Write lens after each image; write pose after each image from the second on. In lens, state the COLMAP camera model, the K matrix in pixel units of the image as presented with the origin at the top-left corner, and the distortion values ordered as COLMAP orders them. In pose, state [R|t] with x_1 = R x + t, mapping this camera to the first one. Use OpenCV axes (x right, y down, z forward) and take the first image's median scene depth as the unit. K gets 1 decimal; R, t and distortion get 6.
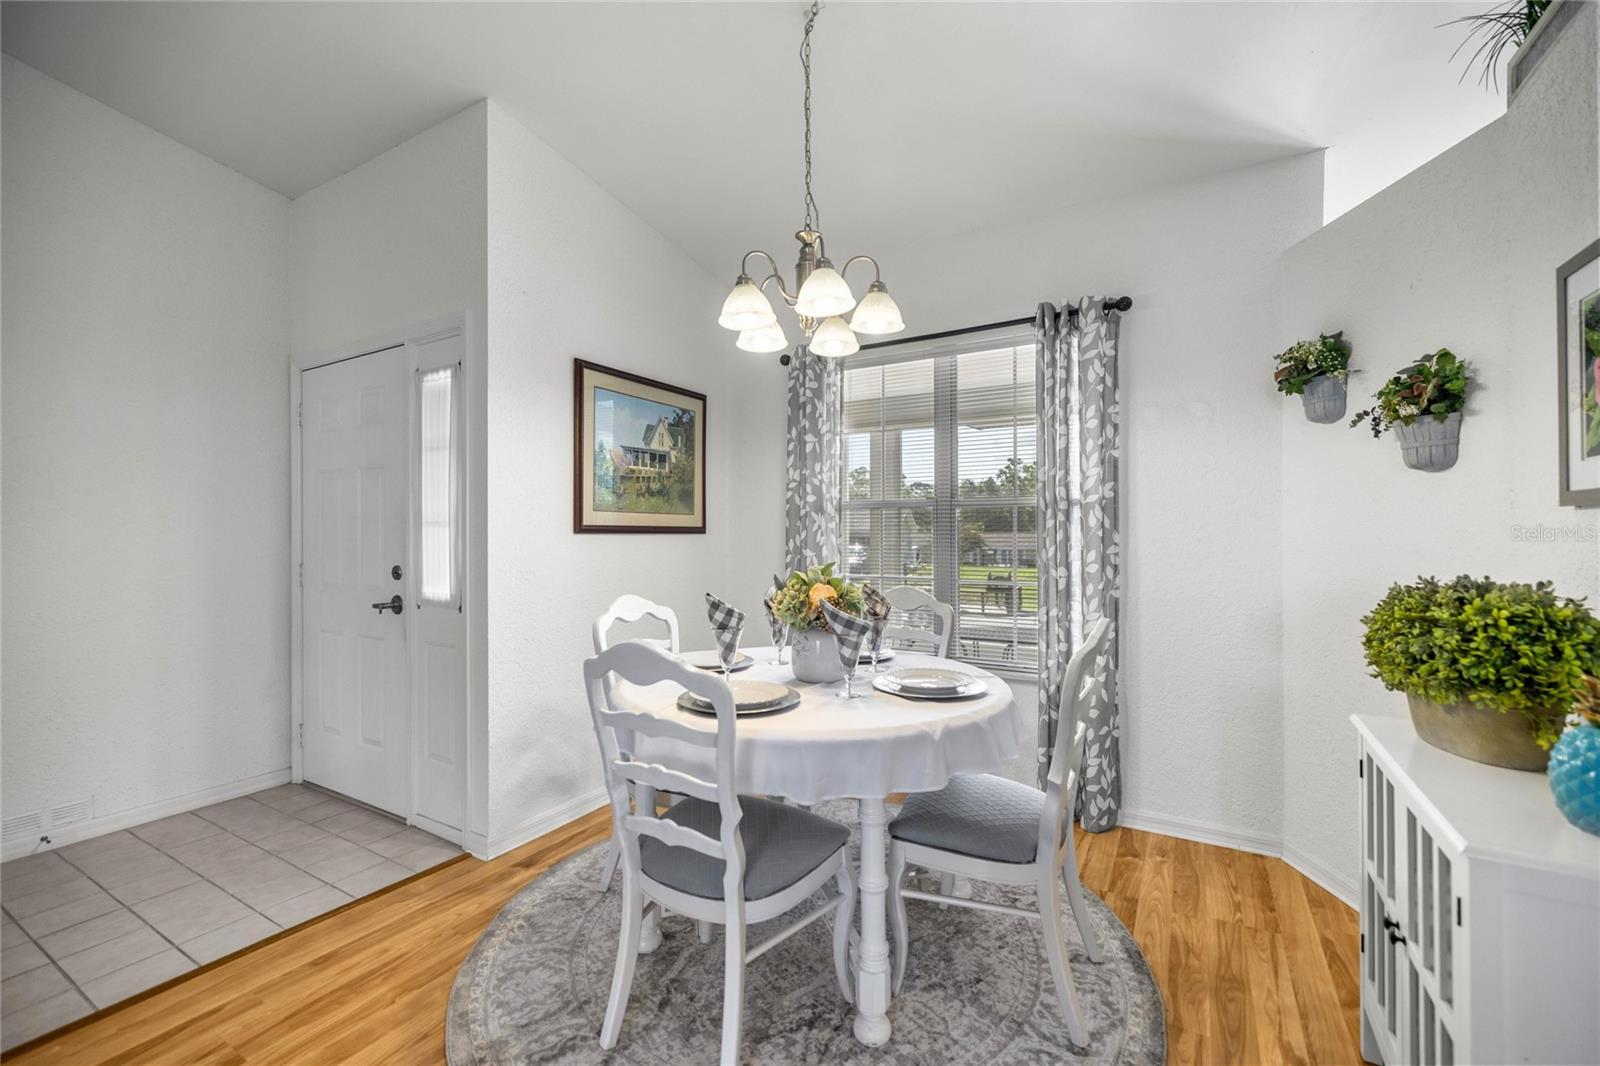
lens RADIAL K [[670.1, 0, 800.3], [0, 670.1, 530.3], [0, 0, 1]] dist [0.000135, -0.000080]
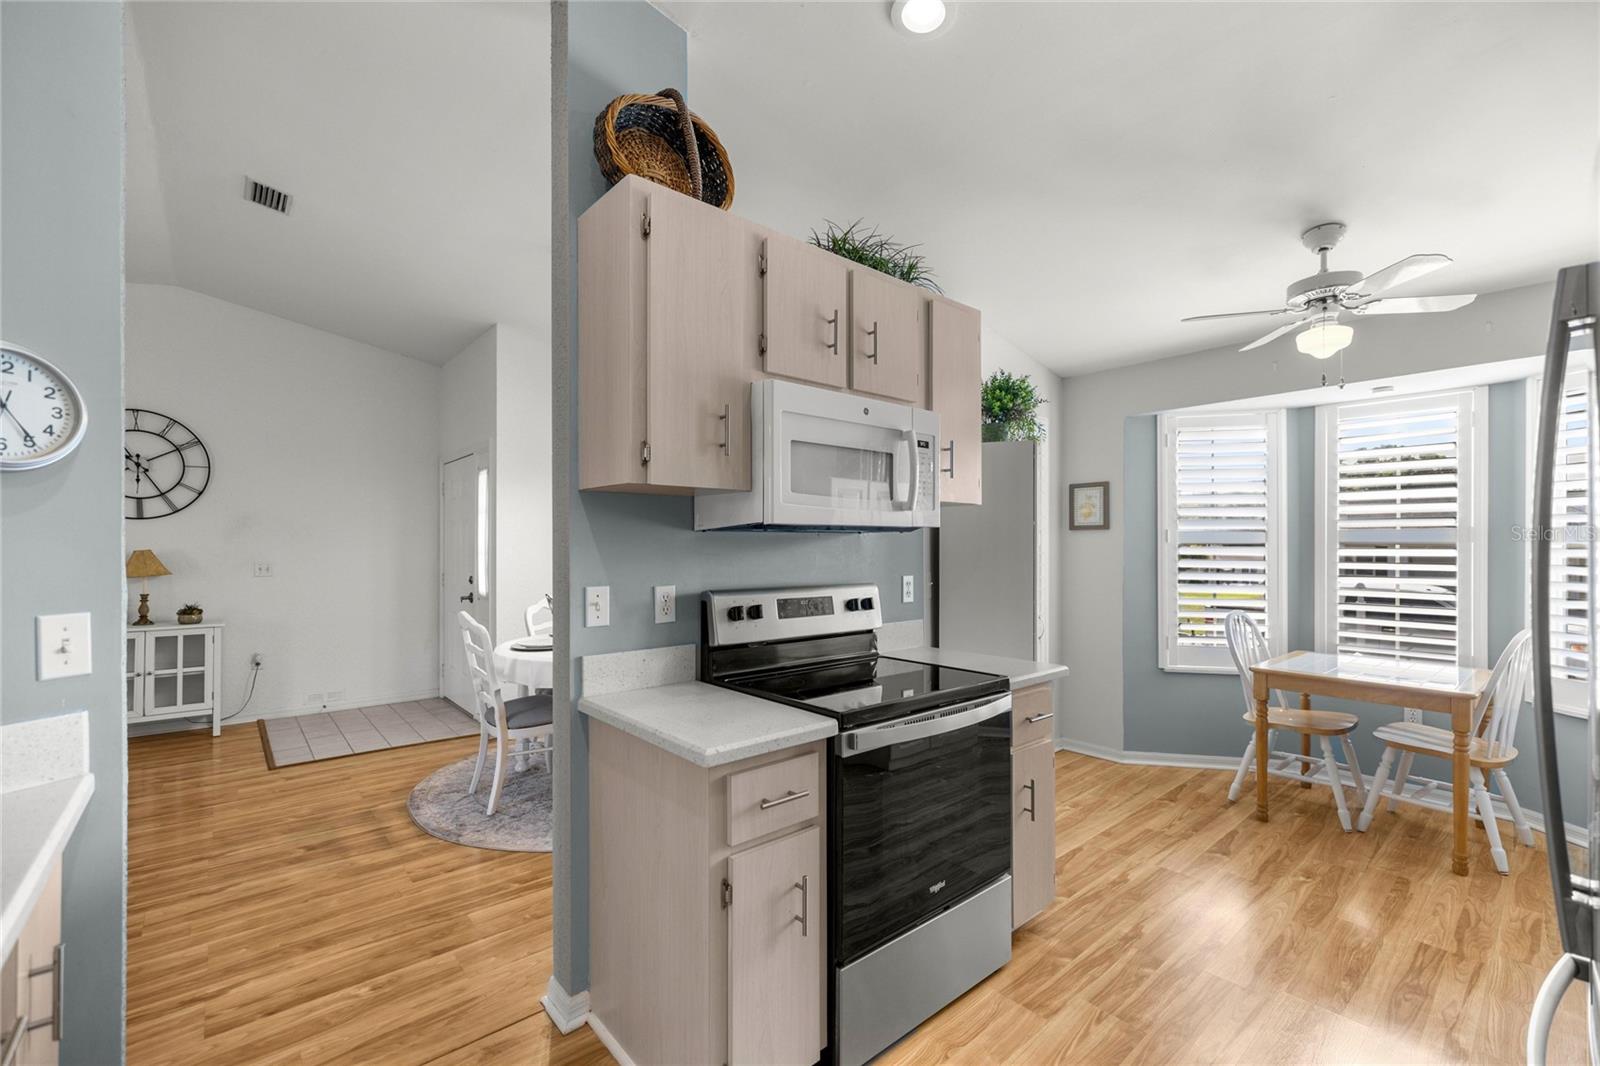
lens RADIAL K [[670.1, 0, 790.0], [0, 670.1, 543.5], [0, 0, 1]] dist [0.000135, -0.000080]
pose [[0.944817, 0.003058, -0.327584, 0.843946], [-0.002376, 0.999994, 0.002481, -0.042676], [0.327590, -0.001565, 0.944819, -0.444669]]
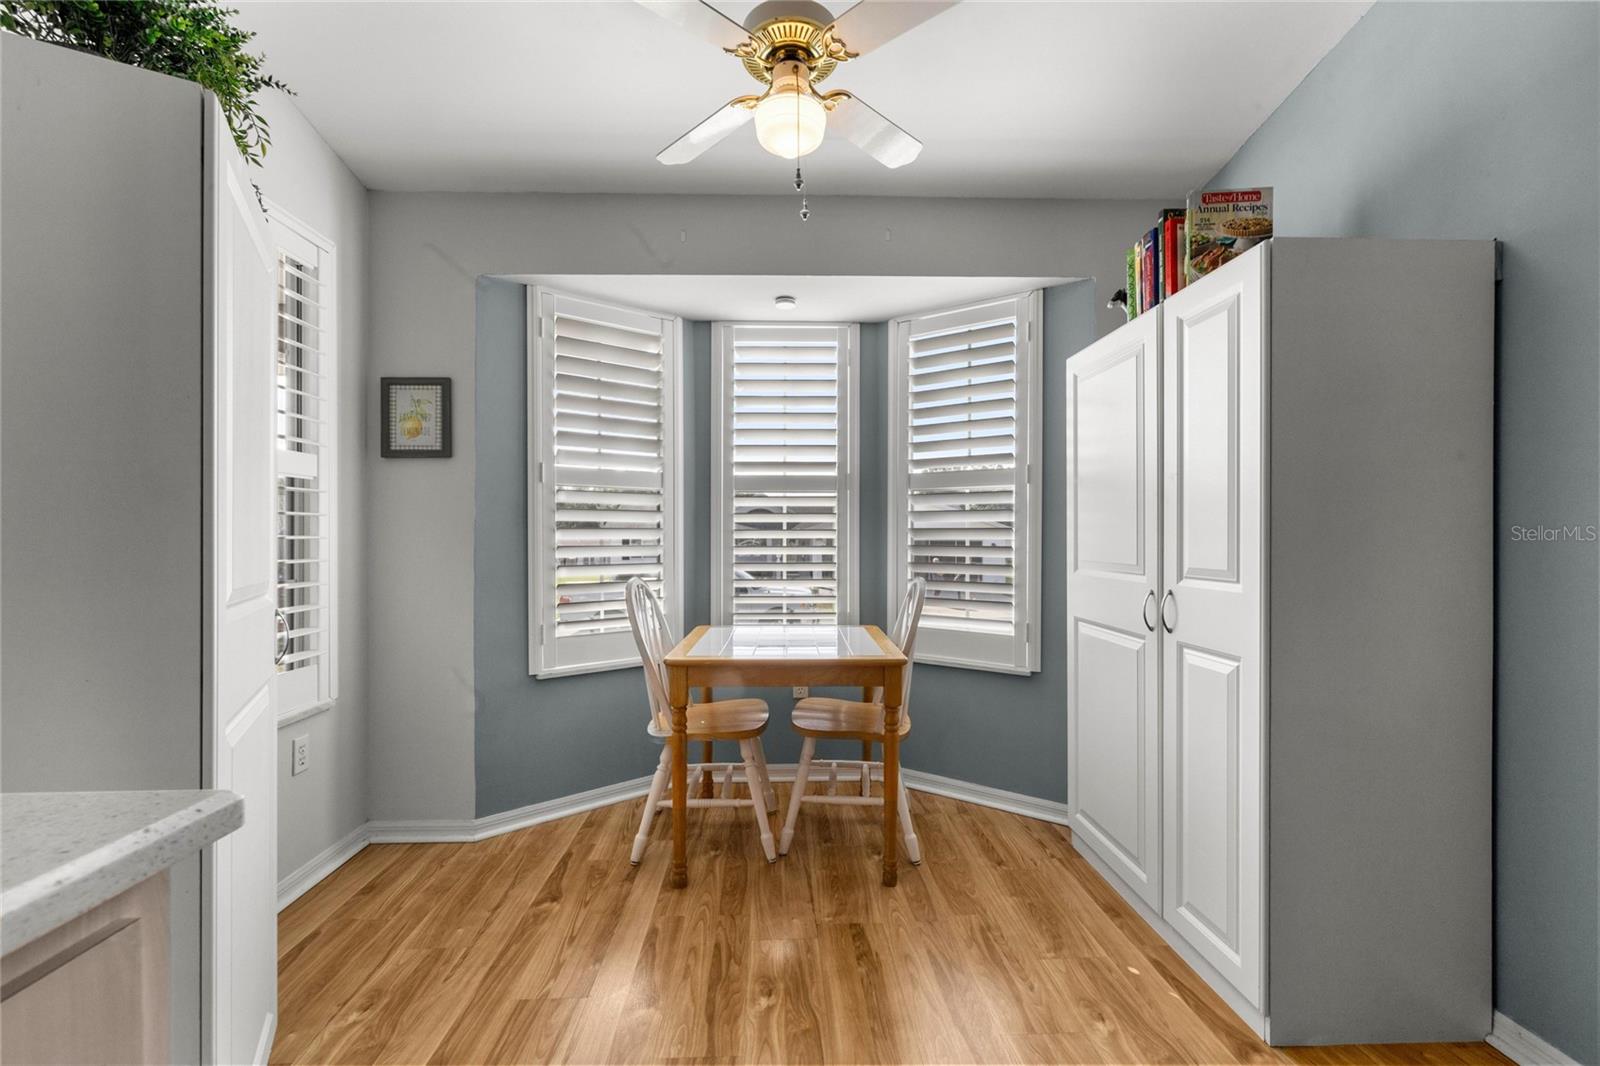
lens RADIAL K [[677.0, 0, 798.0], [0, 677.0, 537.0], [0, 0, 1]] dist [0.012933, 0.000103]
pose [[0.843290, 0.001489, 0.537457, 0.930859], [-0.002769, 0.999995, 0.001575, 0.033111], [-0.537452, -0.002816, 0.843290, 0.197920]]
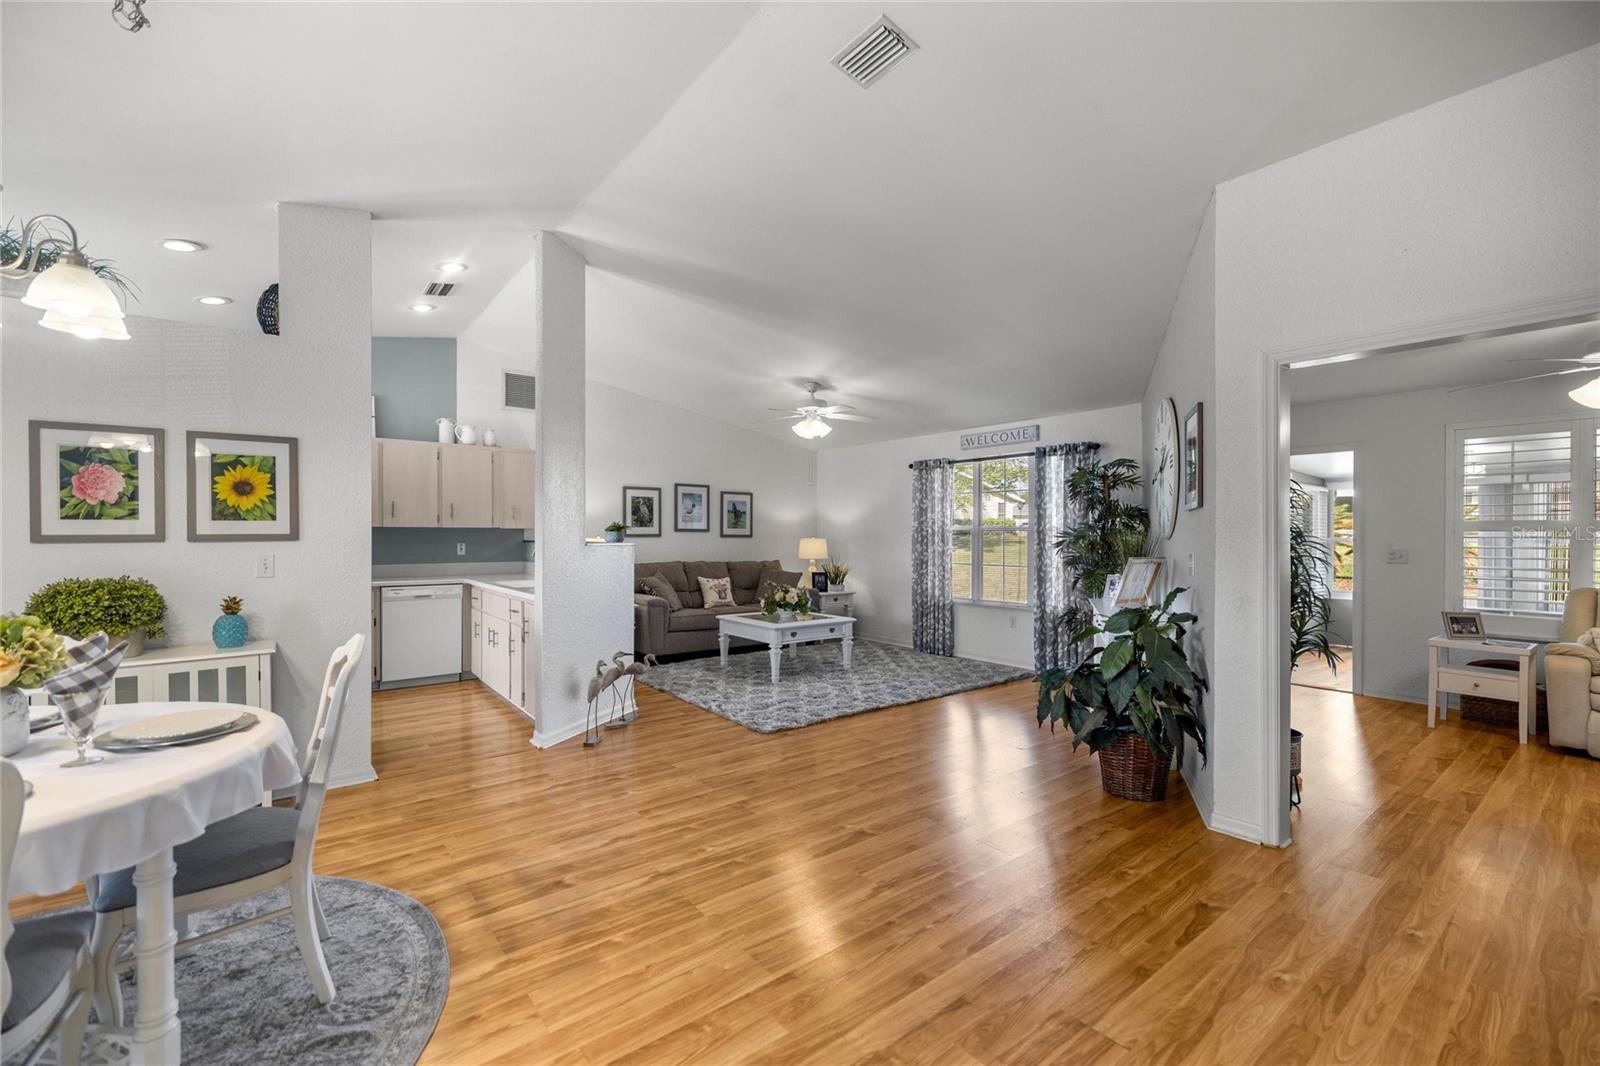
lens RADIAL K [[670.1, 0, 799.0], [0, 670.1, 533.9], [0, 0, 1]] dist [0.000135, -0.000080]
pose [[-0.929895, 0.004391, 0.367798, -0.870001], [0.003598, 0.999989, -0.002840, -0.024899], [-0.367806, -0.001318, -0.929902, 1.044291]]
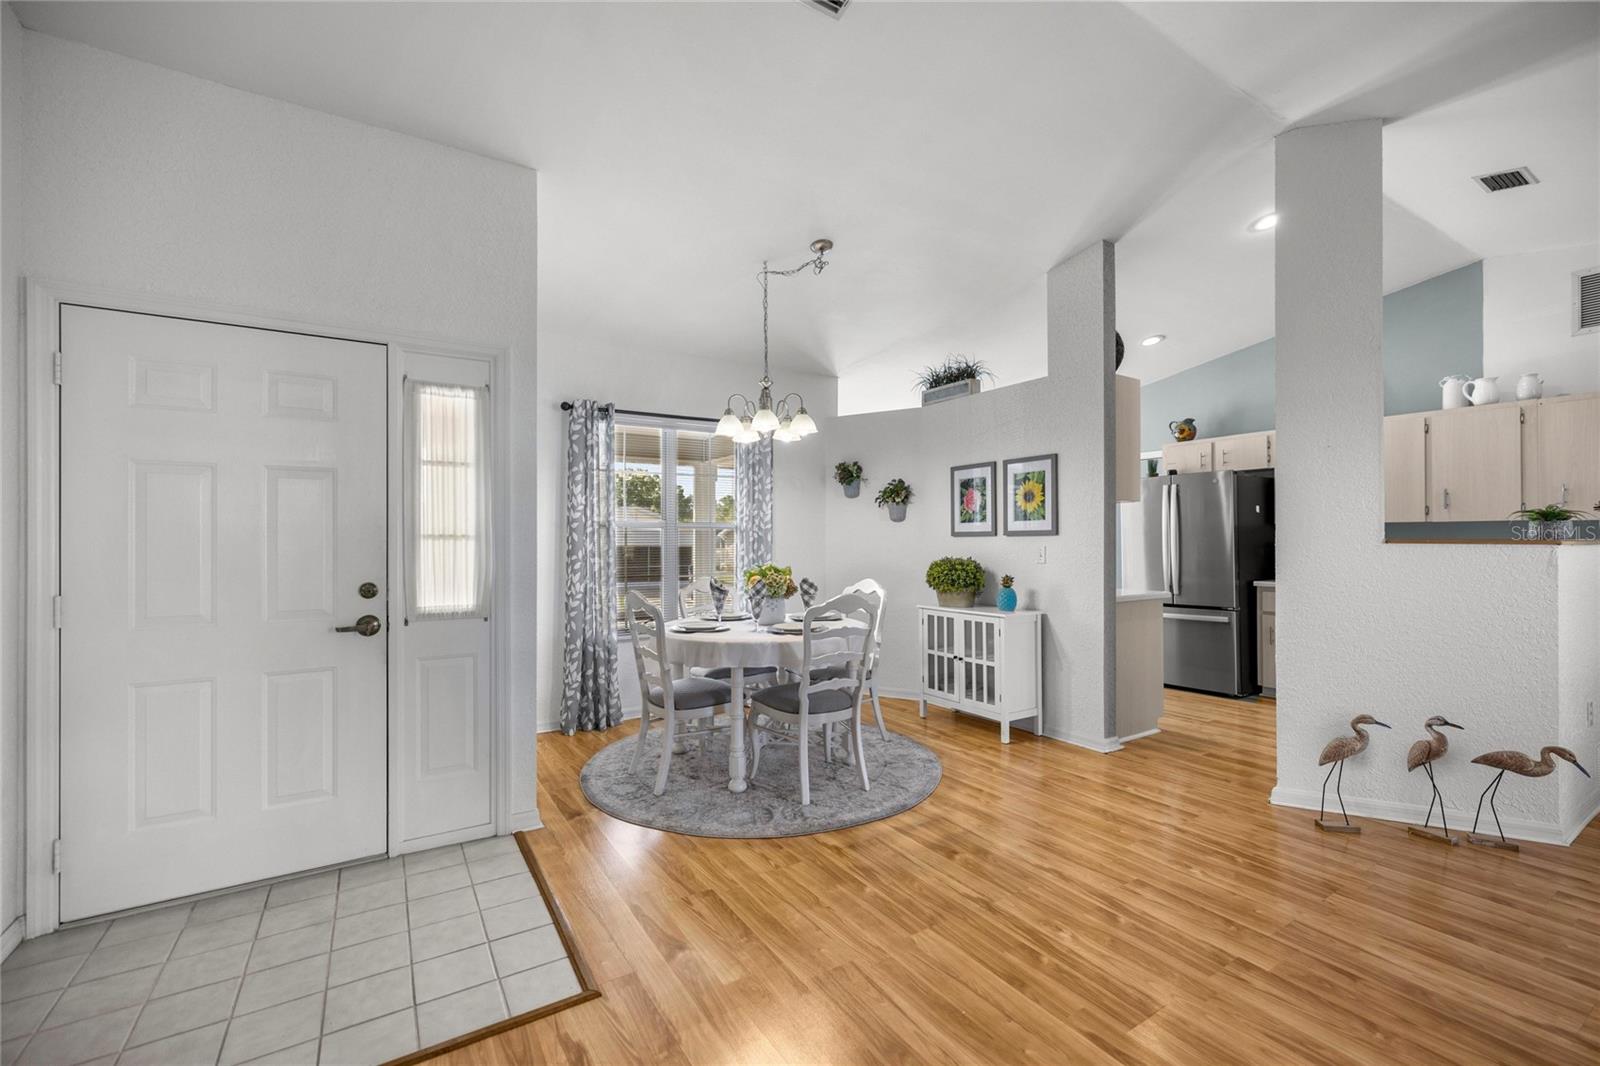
lens RADIAL K [[670.1, 0, 791.9], [0, 670.1, 536.1], [0, 0, 1]] dist [0.000135, -0.000080]
pose [[0.463517, 0.007260, 0.886058, -1.204312], [-0.001870, 0.999972, -0.007215, -0.005521], [-0.886086, 0.001687, 0.463517, 0.068439]]
